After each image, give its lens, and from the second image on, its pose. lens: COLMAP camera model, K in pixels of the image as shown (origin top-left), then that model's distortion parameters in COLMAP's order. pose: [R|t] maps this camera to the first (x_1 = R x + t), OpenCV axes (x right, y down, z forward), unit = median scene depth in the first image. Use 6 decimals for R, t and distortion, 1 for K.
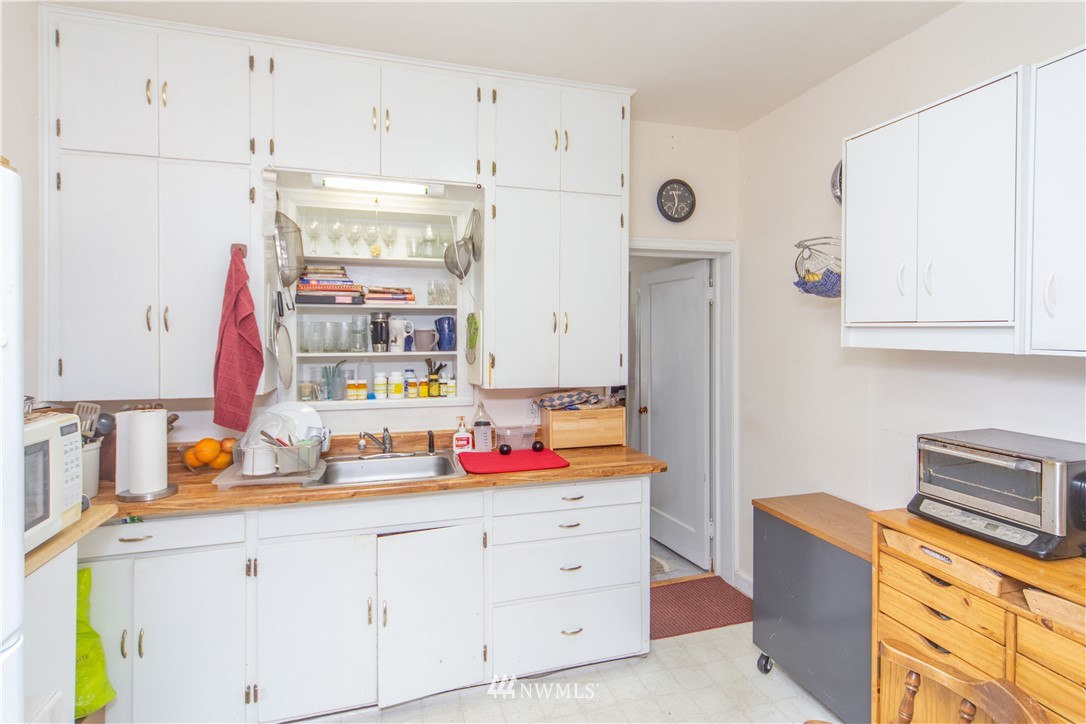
lens RADIAL K [[550.8, 0, 548.5], [0, 550.8, 334.0], [0, 0, 1]] dist [-0.003113, -0.000269]
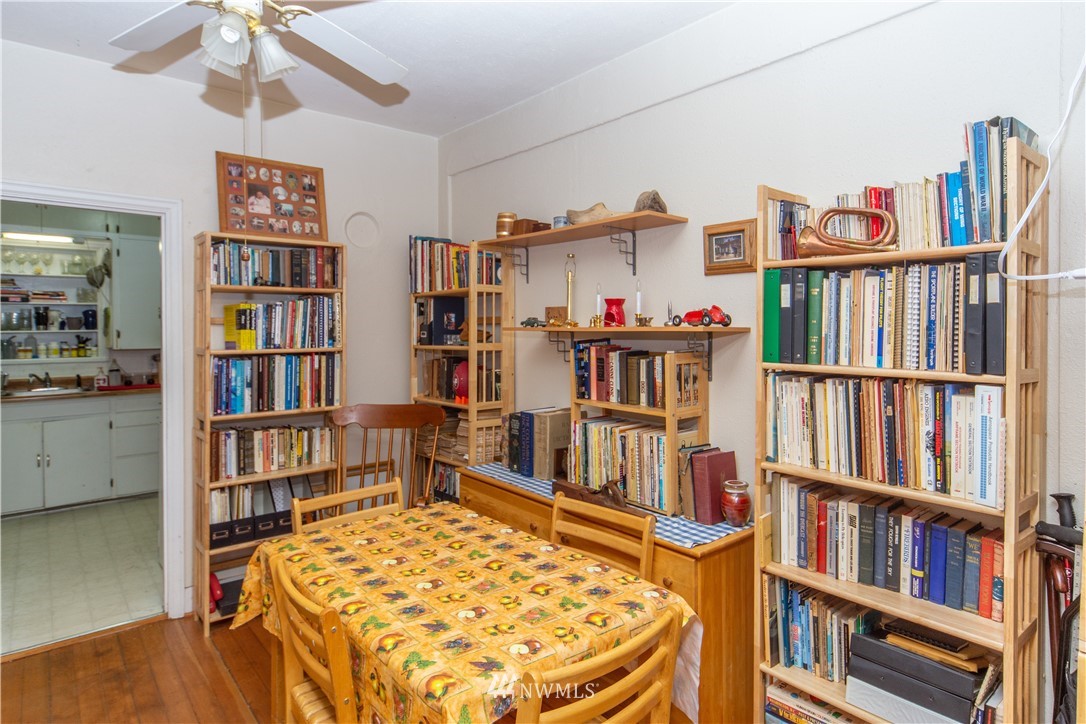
lens RADIAL K [[607.2, 0, 536.1], [0, 607.2, 331.6], [0, 0, 1]] dist [-0.002382, 0.001825]
pose [[0.920401, -0.008586, 0.390882, 0.357294], [0.004538, 0.999926, 0.011277, 0.022515], [-0.390950, -0.008605, 0.920372, -1.288823]]
